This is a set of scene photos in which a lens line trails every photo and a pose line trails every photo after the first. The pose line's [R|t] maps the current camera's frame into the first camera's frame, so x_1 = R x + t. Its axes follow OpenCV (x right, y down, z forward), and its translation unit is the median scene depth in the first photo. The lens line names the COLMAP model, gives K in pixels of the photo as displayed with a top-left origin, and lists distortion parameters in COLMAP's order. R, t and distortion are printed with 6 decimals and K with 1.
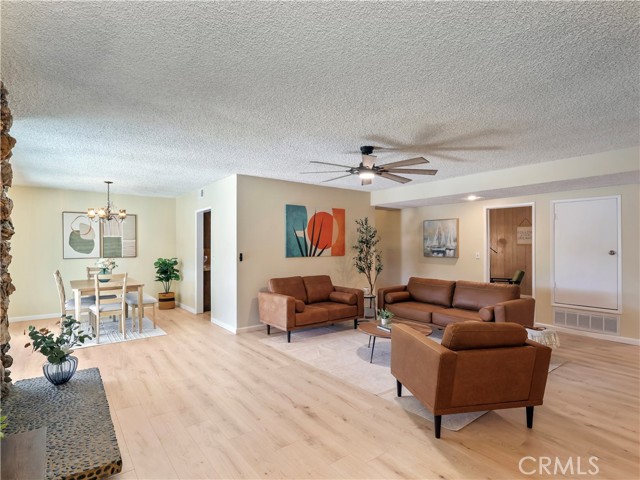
lens RADIAL K [[336.1, 0, 320.8], [0, 336.1, 243.3], [0, 0, 1]] dist [0.000258, 0.000877]
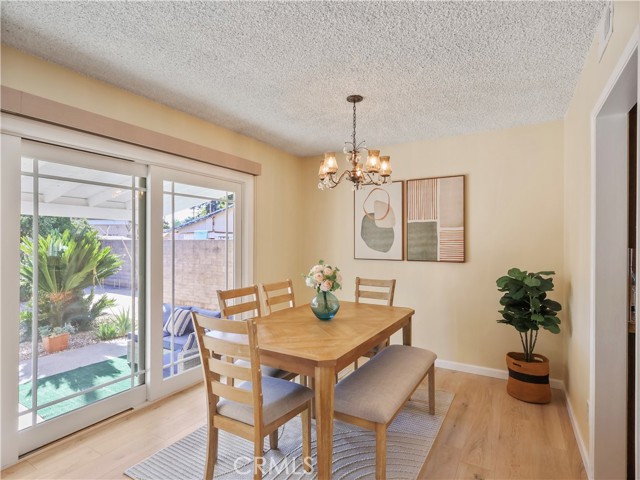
lens RADIAL K [[336.1, 0, 320.8], [0, 336.1, 243.3], [0, 0, 1]] dist [0.000258, 0.000877]
pose [[0.352350, 0.007920, -0.935835, -0.184958], [0.000602, 0.999962, 0.008689, 0.010058], [0.935868, -0.003624, 0.352331, 0.671637]]
